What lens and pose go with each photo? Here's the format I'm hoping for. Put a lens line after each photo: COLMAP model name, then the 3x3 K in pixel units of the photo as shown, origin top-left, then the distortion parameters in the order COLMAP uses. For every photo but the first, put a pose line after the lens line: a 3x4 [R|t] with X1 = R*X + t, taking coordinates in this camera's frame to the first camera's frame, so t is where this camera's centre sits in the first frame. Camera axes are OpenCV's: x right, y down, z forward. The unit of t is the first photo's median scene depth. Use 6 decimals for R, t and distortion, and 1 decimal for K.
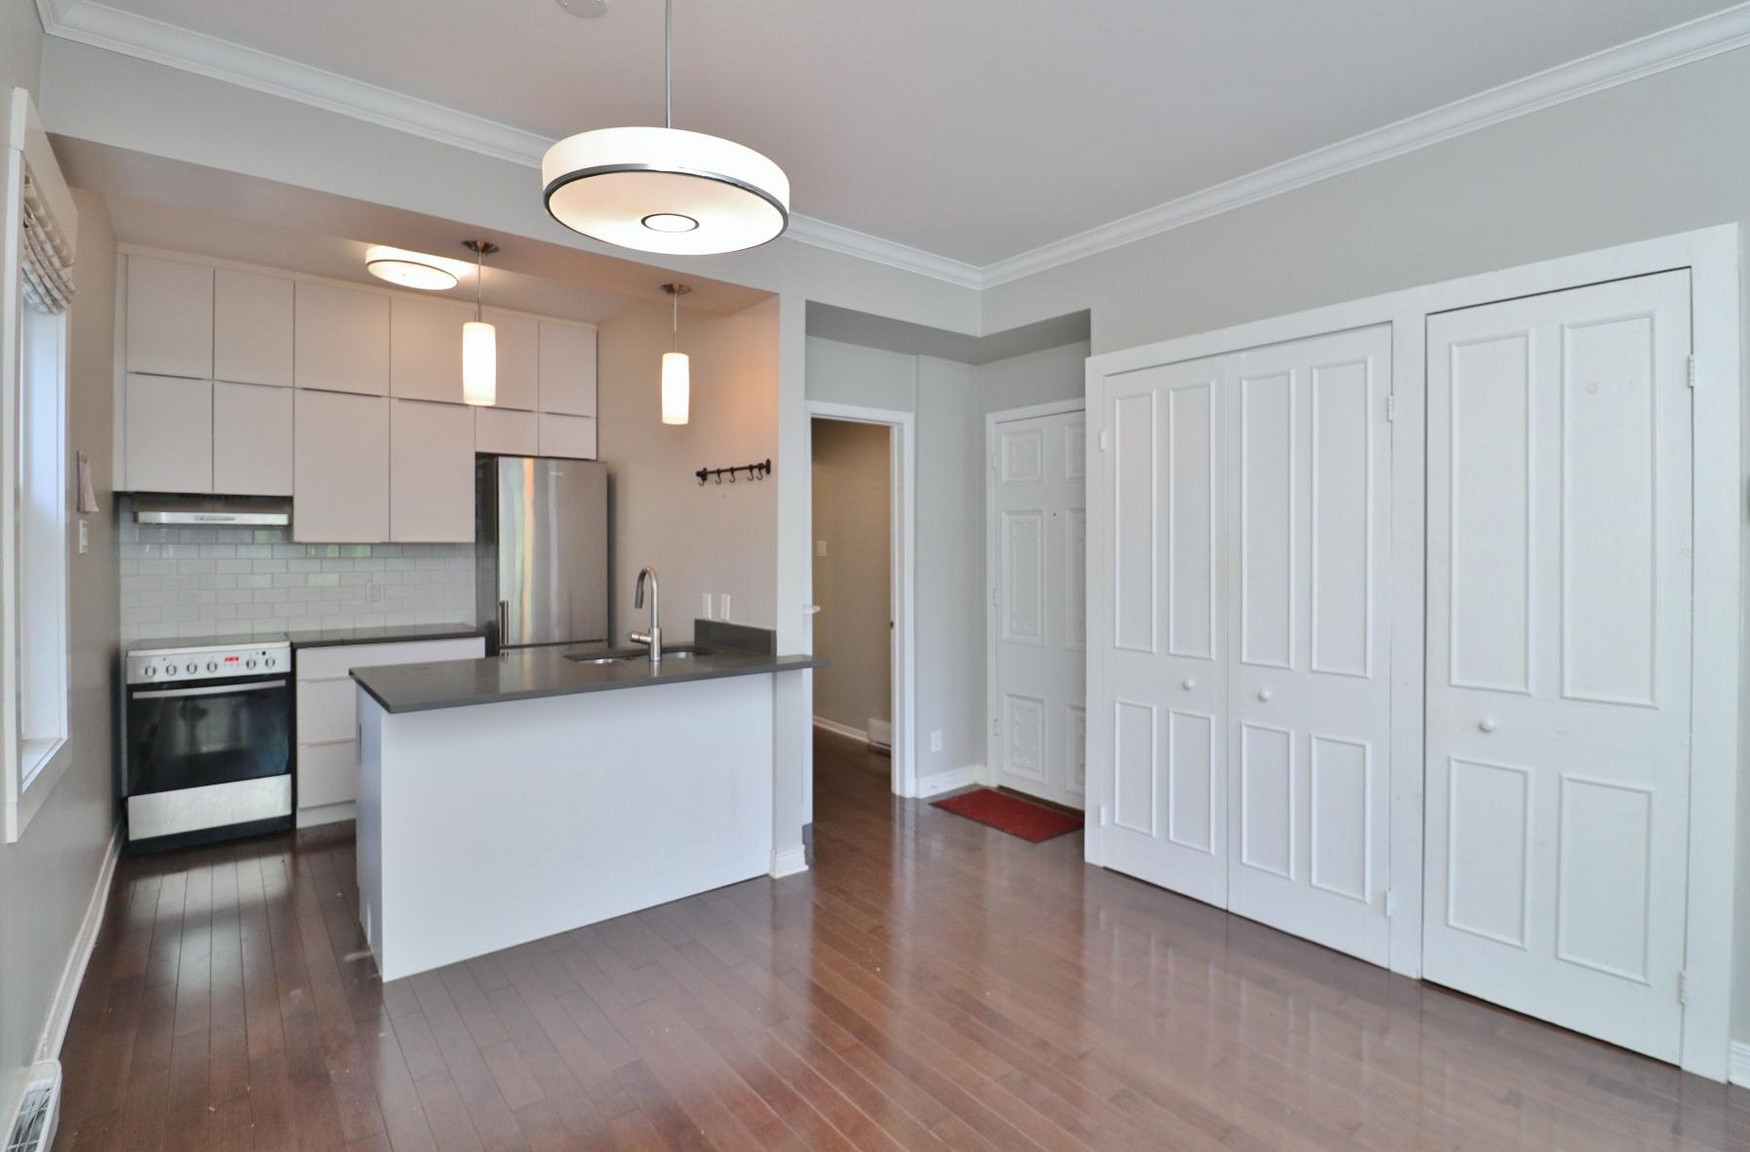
lens RADIAL K [[823.9, 0, 868.6], [0, 823.9, 547.1], [0, 0, 1]] dist [0.000198, -0.011767]
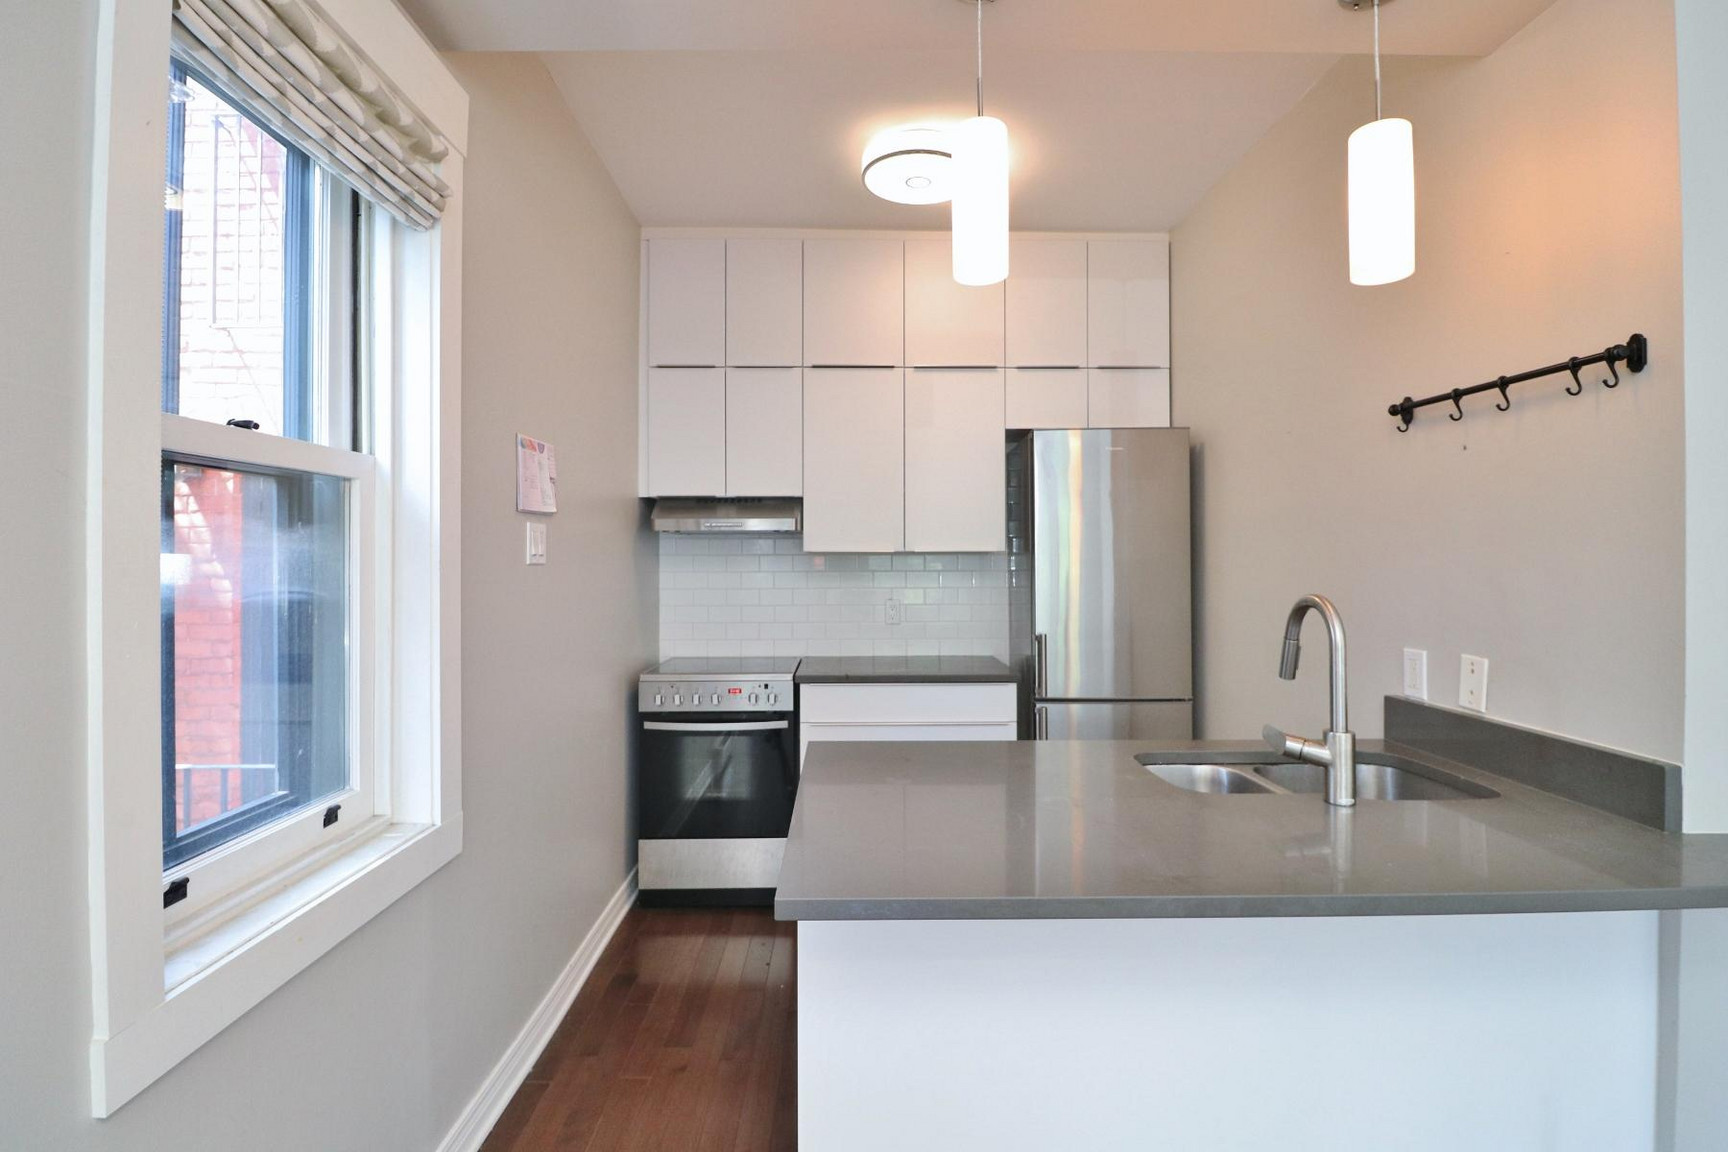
lens RADIAL K [[806.0, 0, 858.9], [0, 806.0, 556.0], [0, 0, 1]] dist [-0.000668, -0.011484]
pose [[0.793205, -0.004711, -0.608936, -0.169887], [0.000704, 0.999977, -0.006819, 0.003974], [0.608954, 0.004980, 0.793190, 0.415134]]
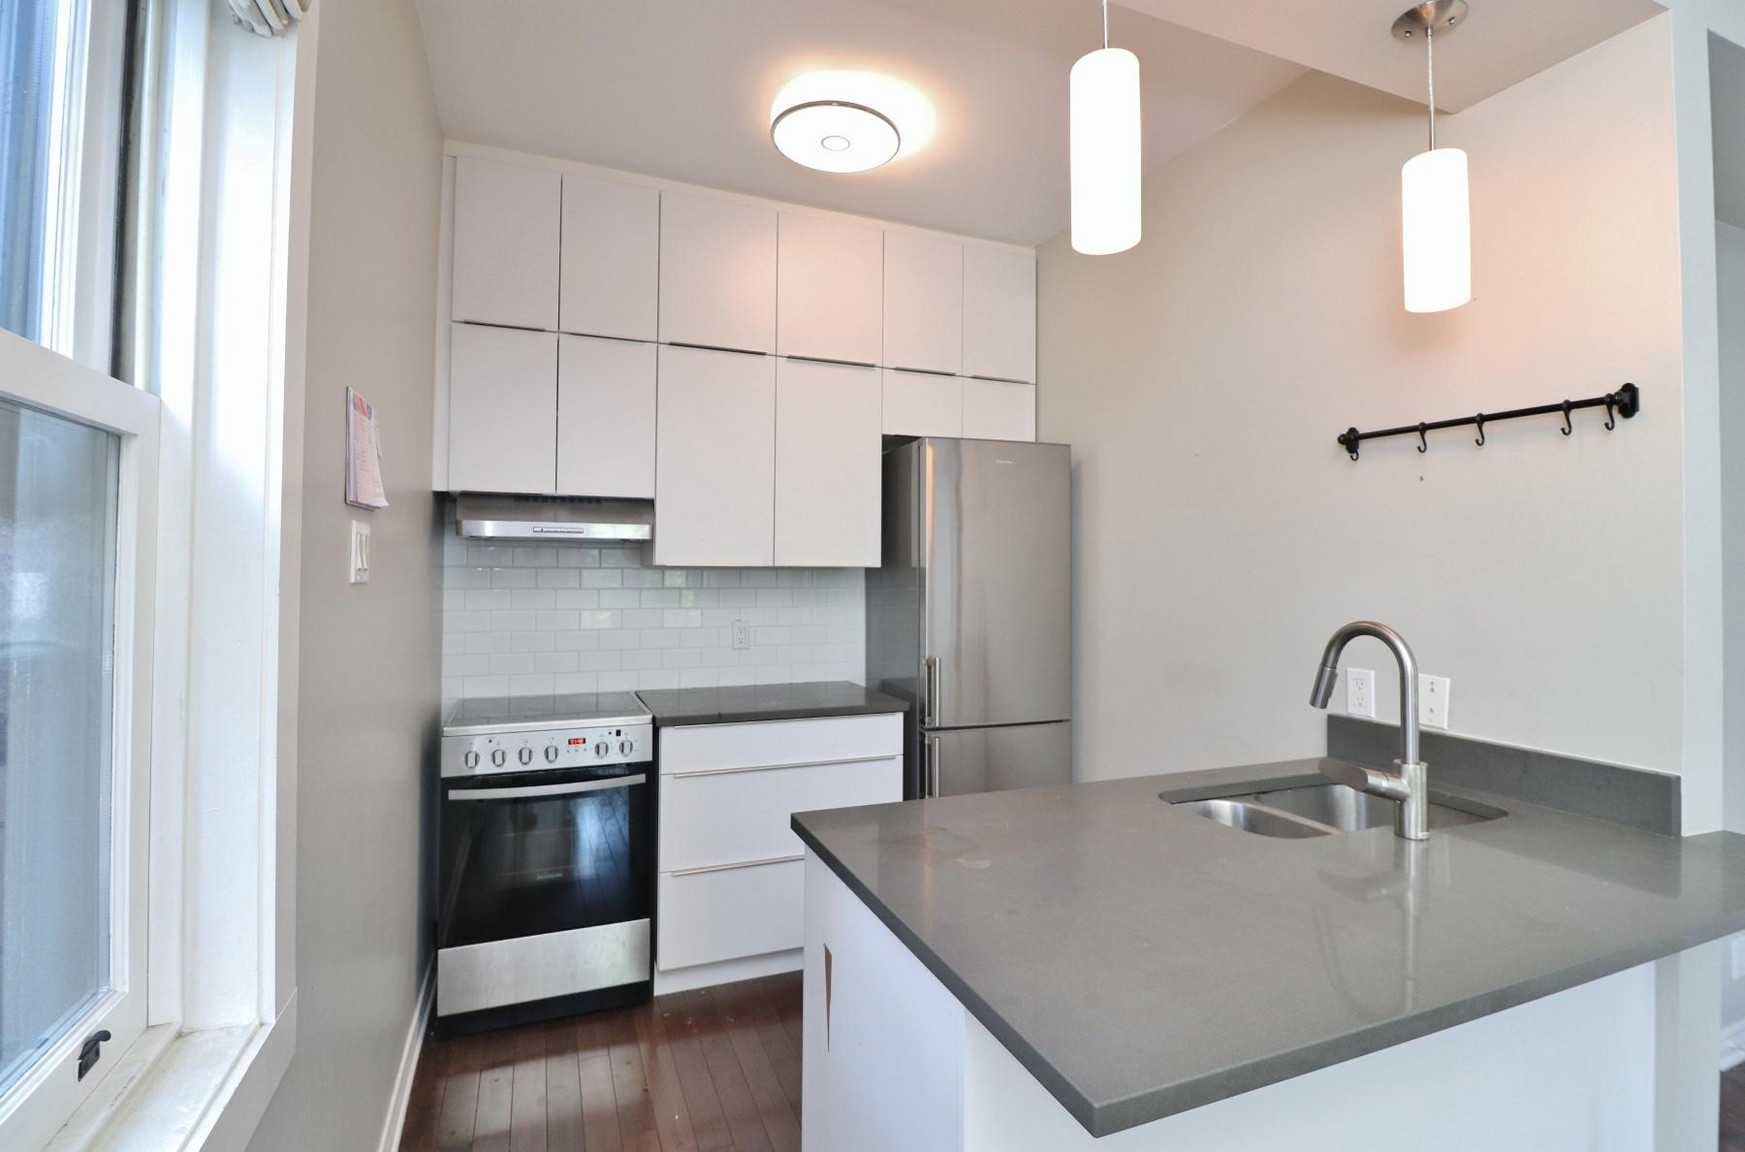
lens RADIAL K [[821.2, 0, 874.1], [0, 821.2, 553.9], [0, 0, 1]] dist [-0.000931, -0.011385]
pose [[0.959046, 0.000812, -0.283248, -0.352442], [-0.007872, 0.999686, -0.023788, -0.000903], [0.283139, 0.025044, 0.958752, 0.421234]]
